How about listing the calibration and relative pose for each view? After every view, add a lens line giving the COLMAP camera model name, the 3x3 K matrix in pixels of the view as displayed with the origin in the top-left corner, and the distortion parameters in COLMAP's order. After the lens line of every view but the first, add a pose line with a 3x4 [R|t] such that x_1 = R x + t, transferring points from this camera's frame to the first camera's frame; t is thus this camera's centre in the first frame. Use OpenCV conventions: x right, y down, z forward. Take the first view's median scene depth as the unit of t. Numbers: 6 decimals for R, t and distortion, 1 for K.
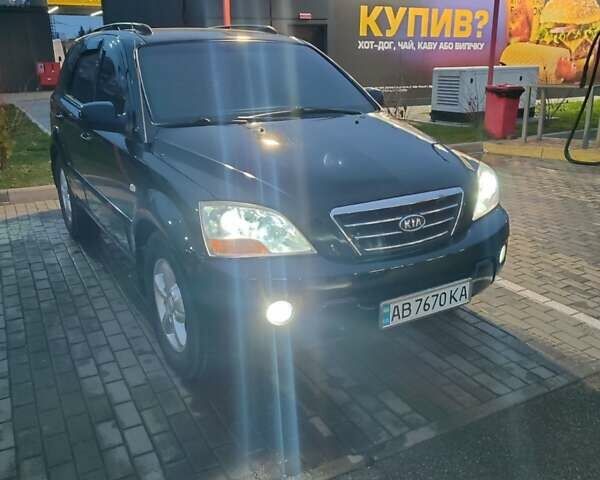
lens RADIAL K [[561.9, 0, 303.1], [0, 561.9, 238.9], [0, 0, 1]] dist [0.013742, 0.000000]
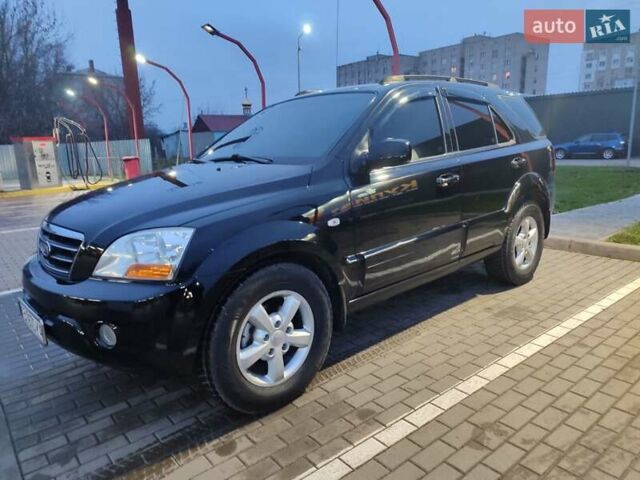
lens RADIAL K [[449.1, 0, 321.0], [0, 449.1, 239.3], [0, 0, 1]] dist [0.025655, -0.016811]
pose [[0.213792, 0.196692, -0.956873, 1.106976], [-0.276342, 0.951688, 0.133884, -0.300701], [0.936978, 0.235800, 0.257817, 1.193228]]
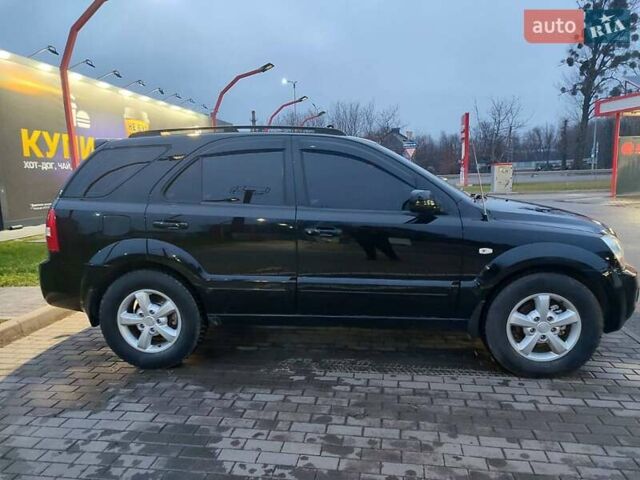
lens RADIAL K [[449.1, 0, 322.5], [0, 449.1, 236.1], [0, 0, 1]] dist [0.025655, -0.016811]
pose [[0.606649, -0.113547, 0.786819, -1.449262], [0.258896, 0.964009, -0.060496, -0.173060], [-0.751631, 0.240404, 0.614212, 0.707596]]
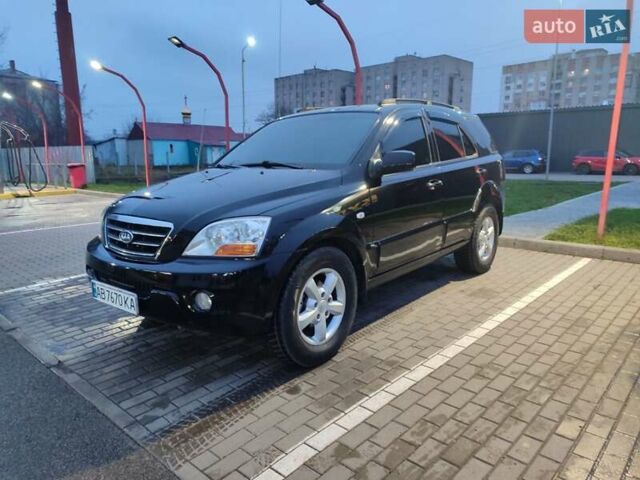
lens RADIAL K [[449.1, 0, 320.9], [0, 449.1, 238.9], [0, 0, 1]] dist [0.025655, -0.016811]
pose [[0.344388, 0.171122, -0.923100, 1.264322], [-0.283220, 0.956376, 0.071628, -0.217354], [0.895089, 0.236773, 0.377830, 0.942385]]
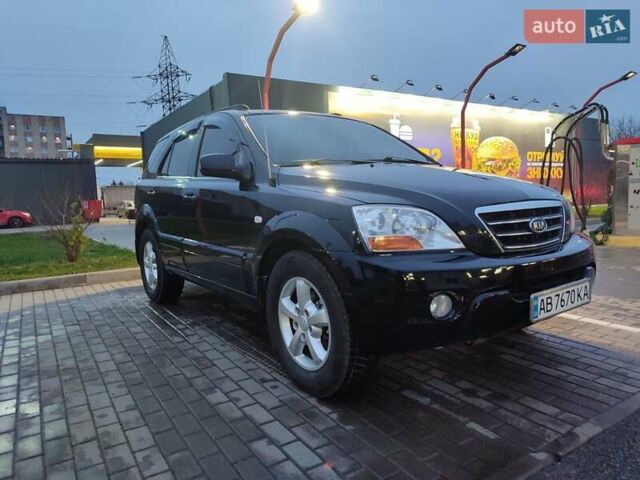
lens RADIAL K [[449.1, 0, 322.3], [0, 449.1, 230.3], [0, 0, 1]] dist [0.025655, -0.016811]
pose [[0.996731, -0.032158, 0.074116, -0.268523], [0.048745, 0.970954, -0.234249, 0.153729], [-0.064430, 0.237096, 0.969347, 0.162533]]
